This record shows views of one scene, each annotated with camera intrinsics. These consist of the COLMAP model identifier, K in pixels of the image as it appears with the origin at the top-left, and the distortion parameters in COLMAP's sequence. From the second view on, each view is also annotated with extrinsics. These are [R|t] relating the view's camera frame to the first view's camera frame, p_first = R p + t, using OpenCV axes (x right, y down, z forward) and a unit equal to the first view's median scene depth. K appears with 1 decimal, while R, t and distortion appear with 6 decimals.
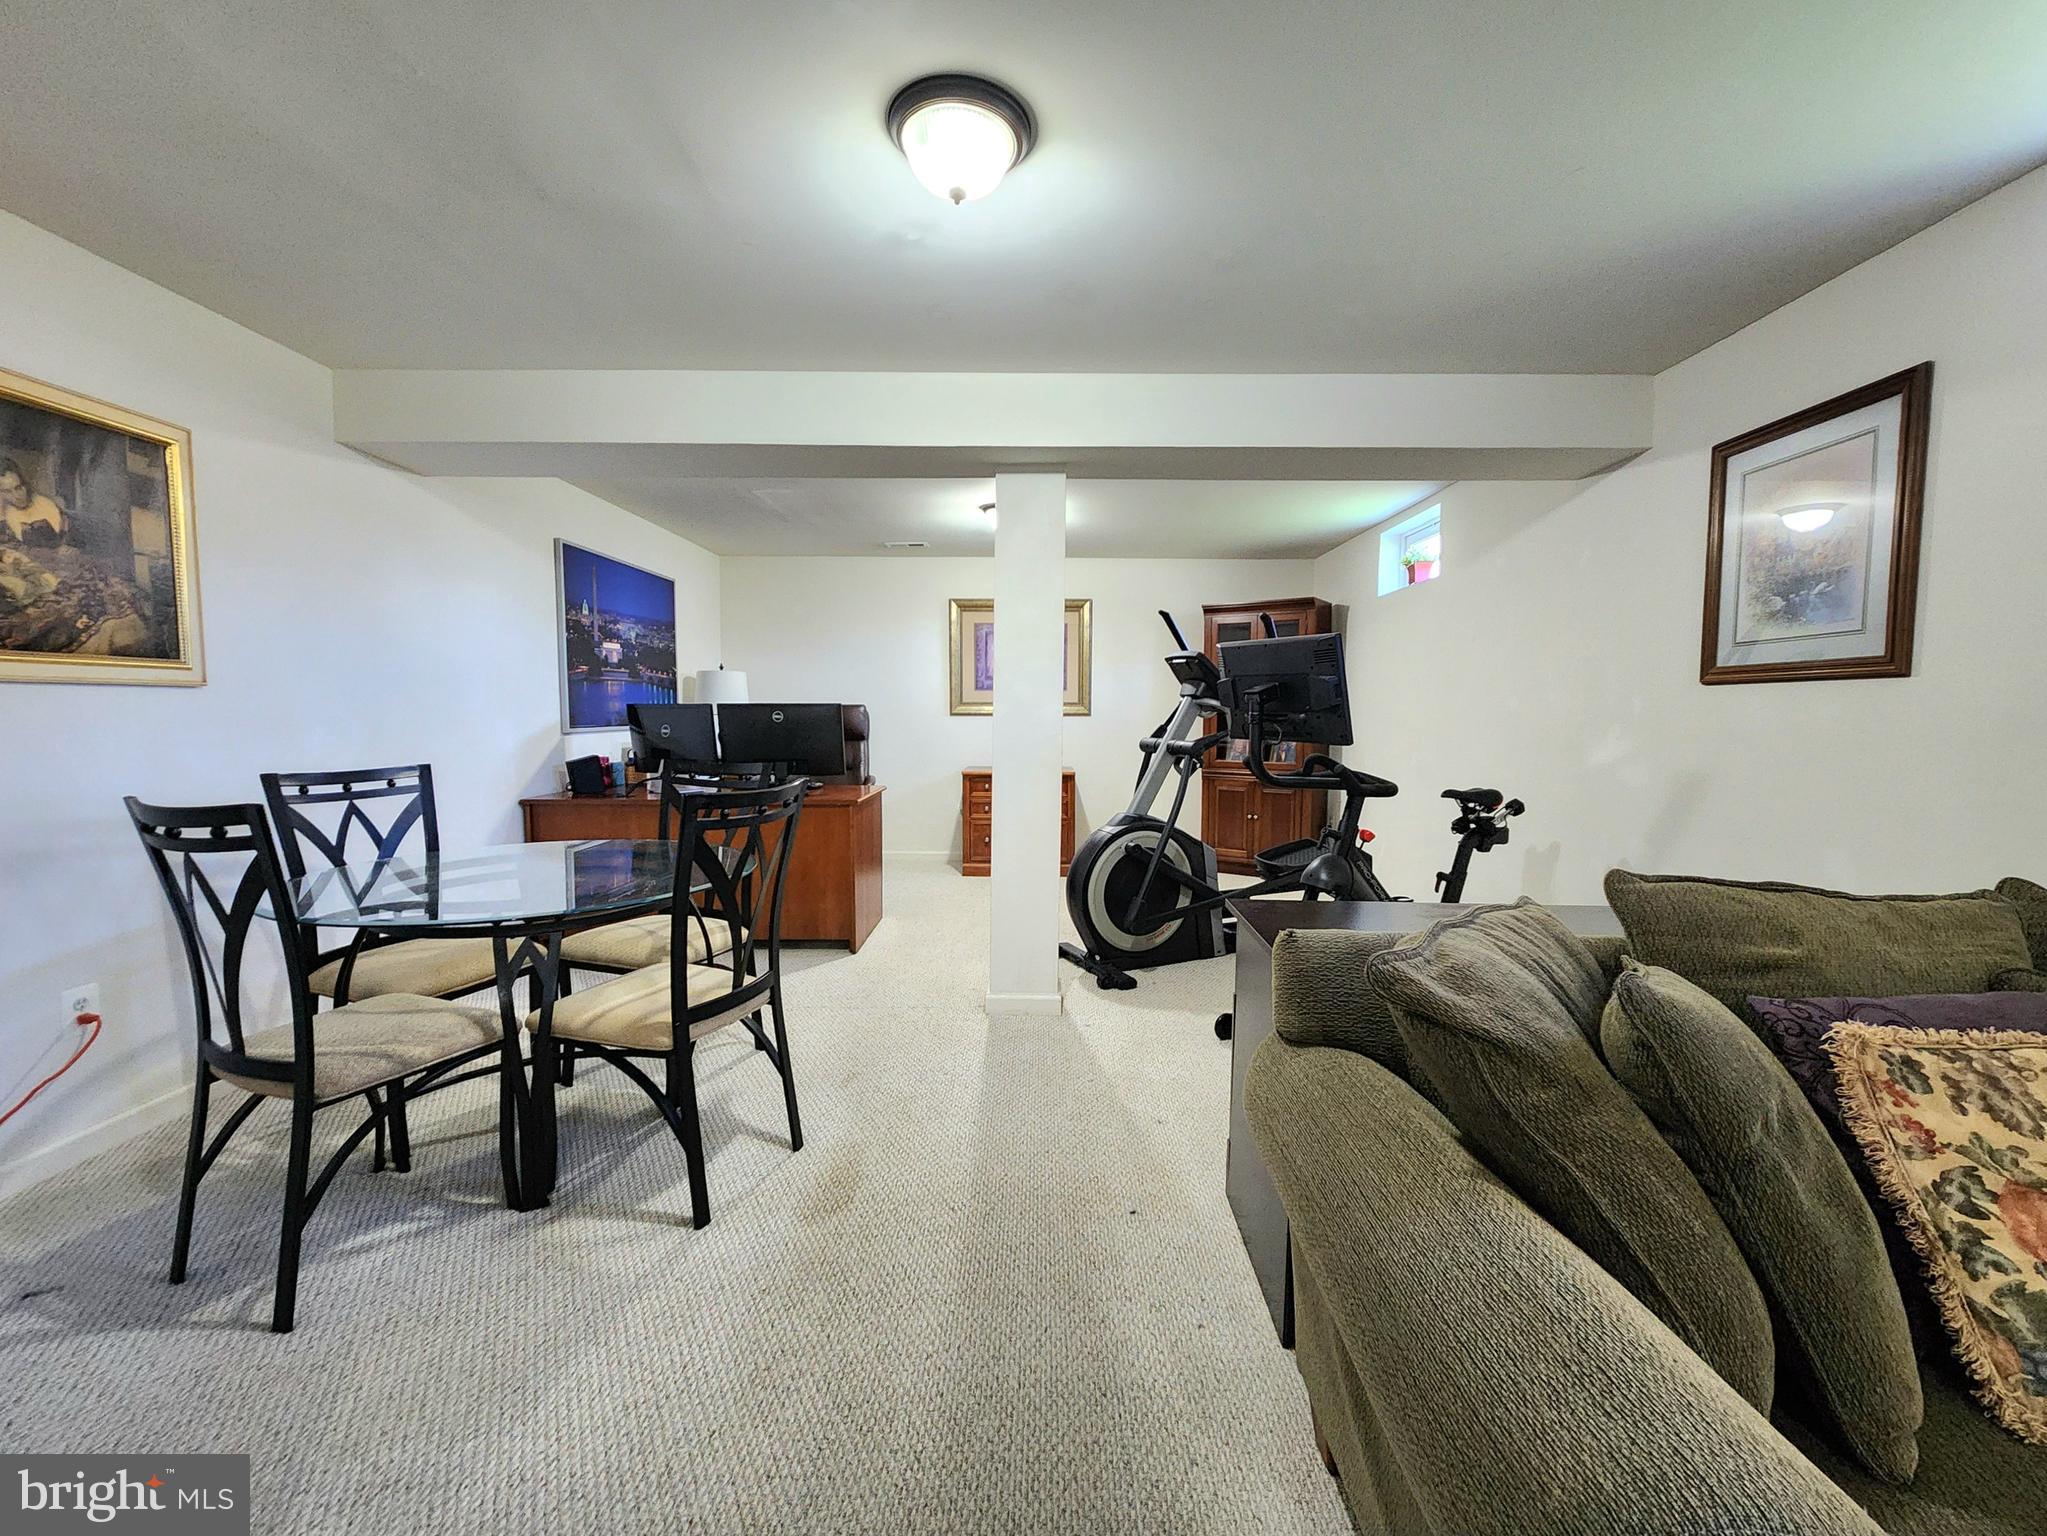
lens RADIAL K [[855.6, 0, 1042.5], [0, 855.6, 768.3], [0, 0, 1]] dist [0.004330, -0.000634]
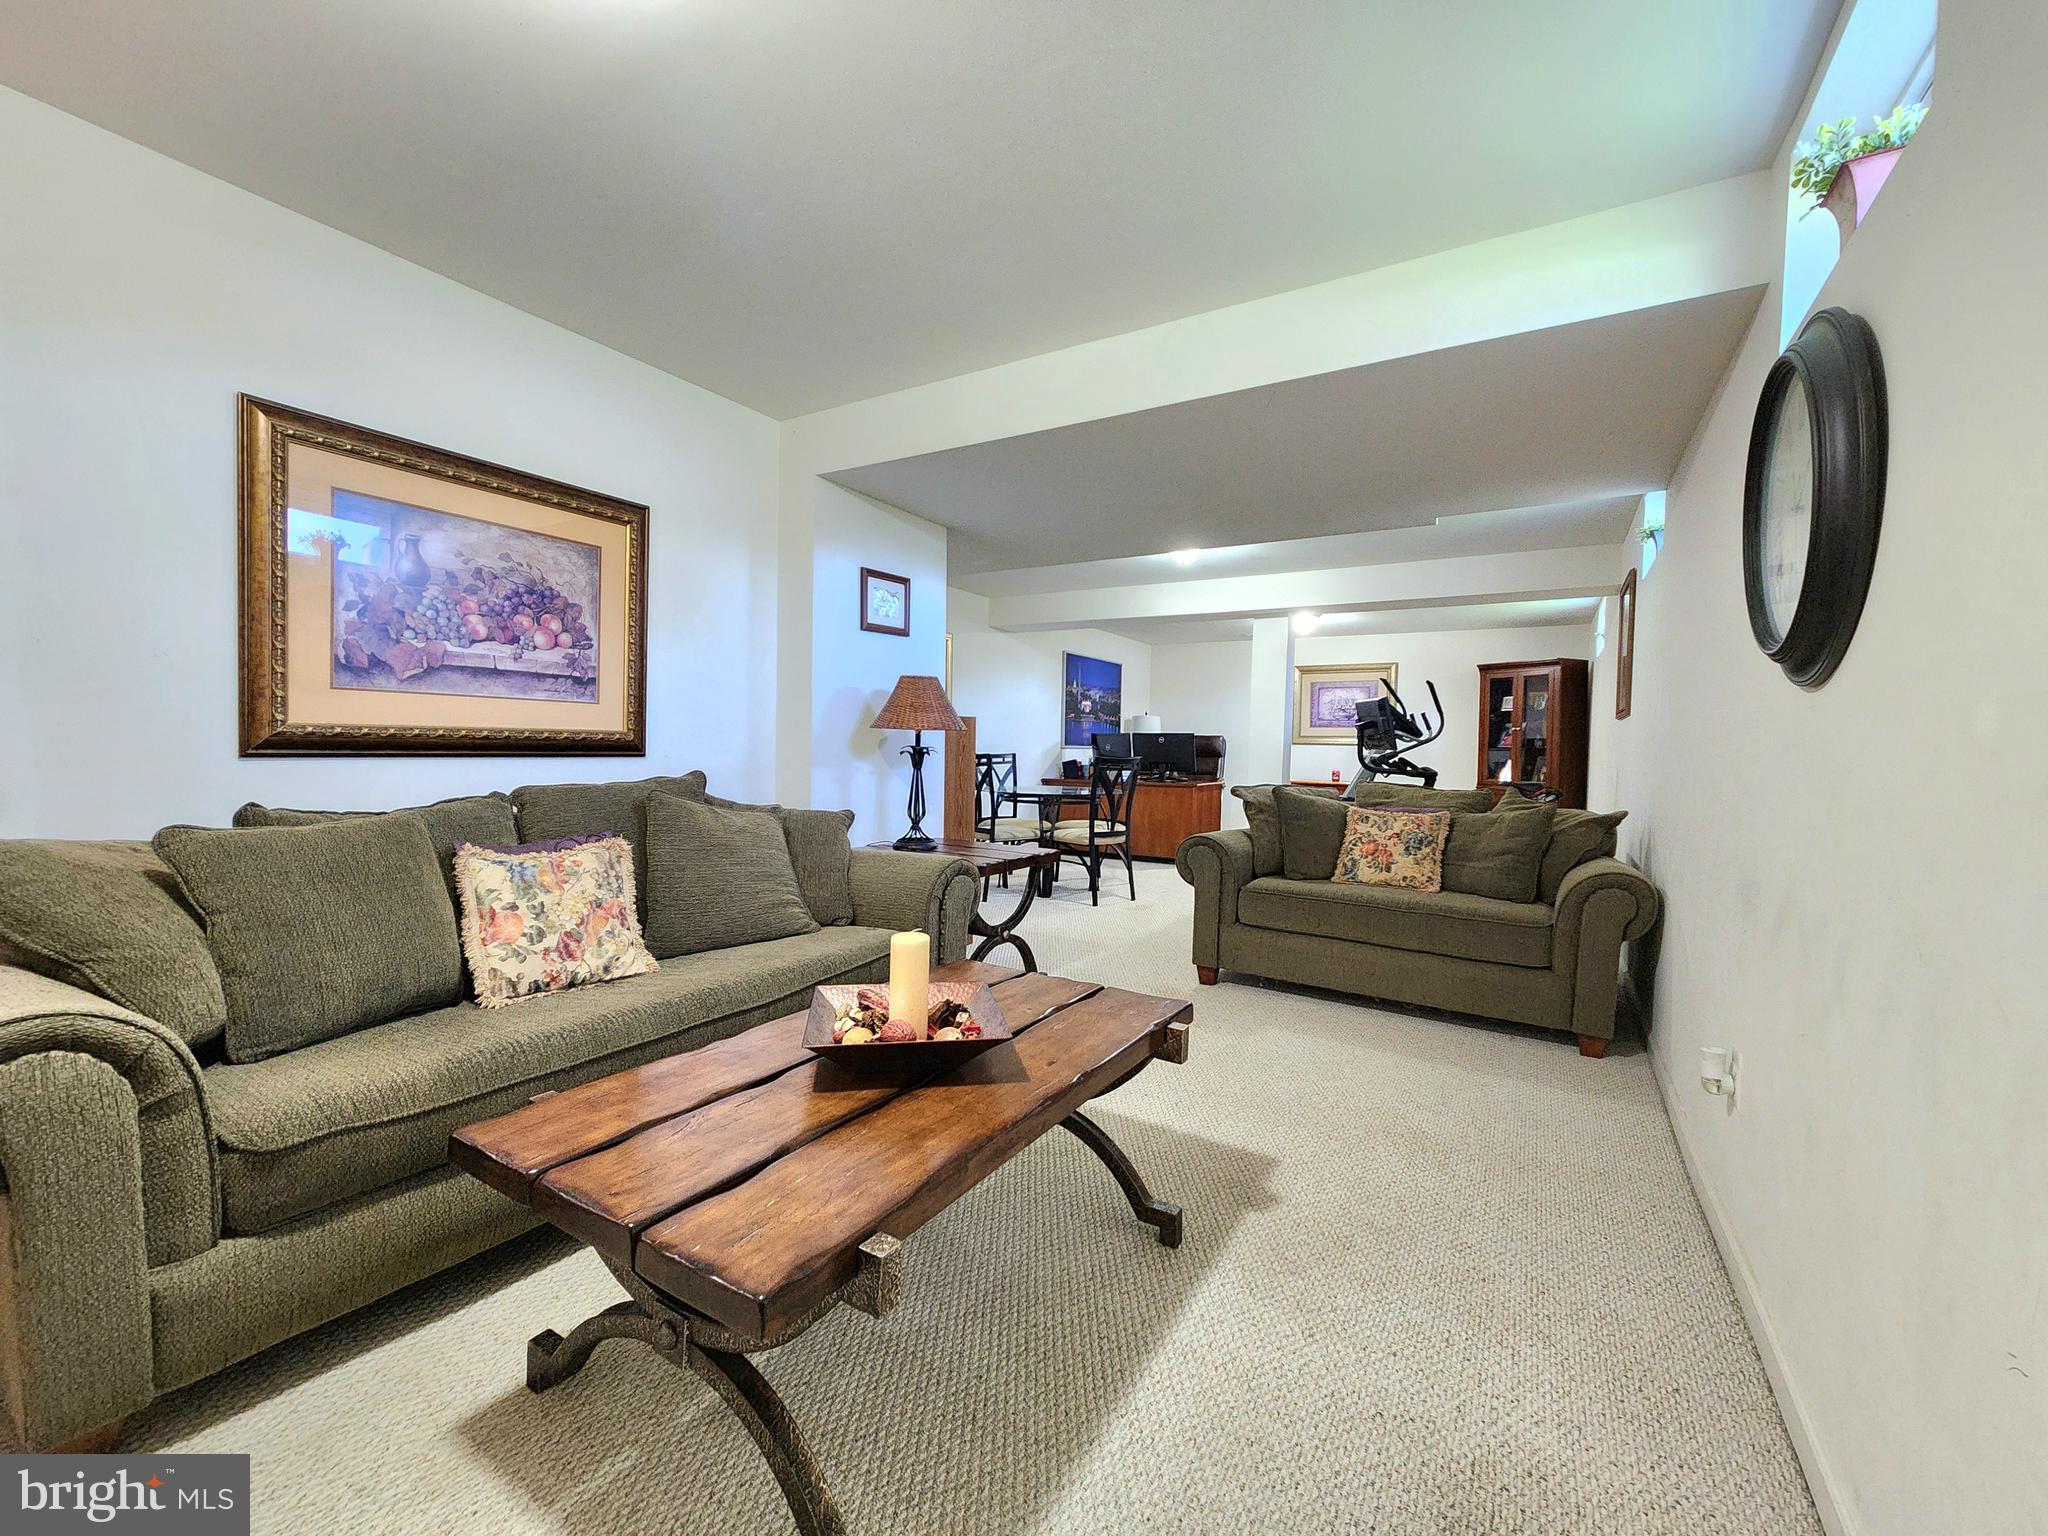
lens RADIAL K [[856.0, 0, 1021.5], [0, 856.0, 770.6], [0, 0, 1]] dist [0.004330, -0.000634]
pose [[0.846866, 0.028123, -0.531063, 0.399913], [-0.052588, 0.998135, -0.031003, 0.074962], [0.529200, 0.054183, 0.846765, -0.696768]]
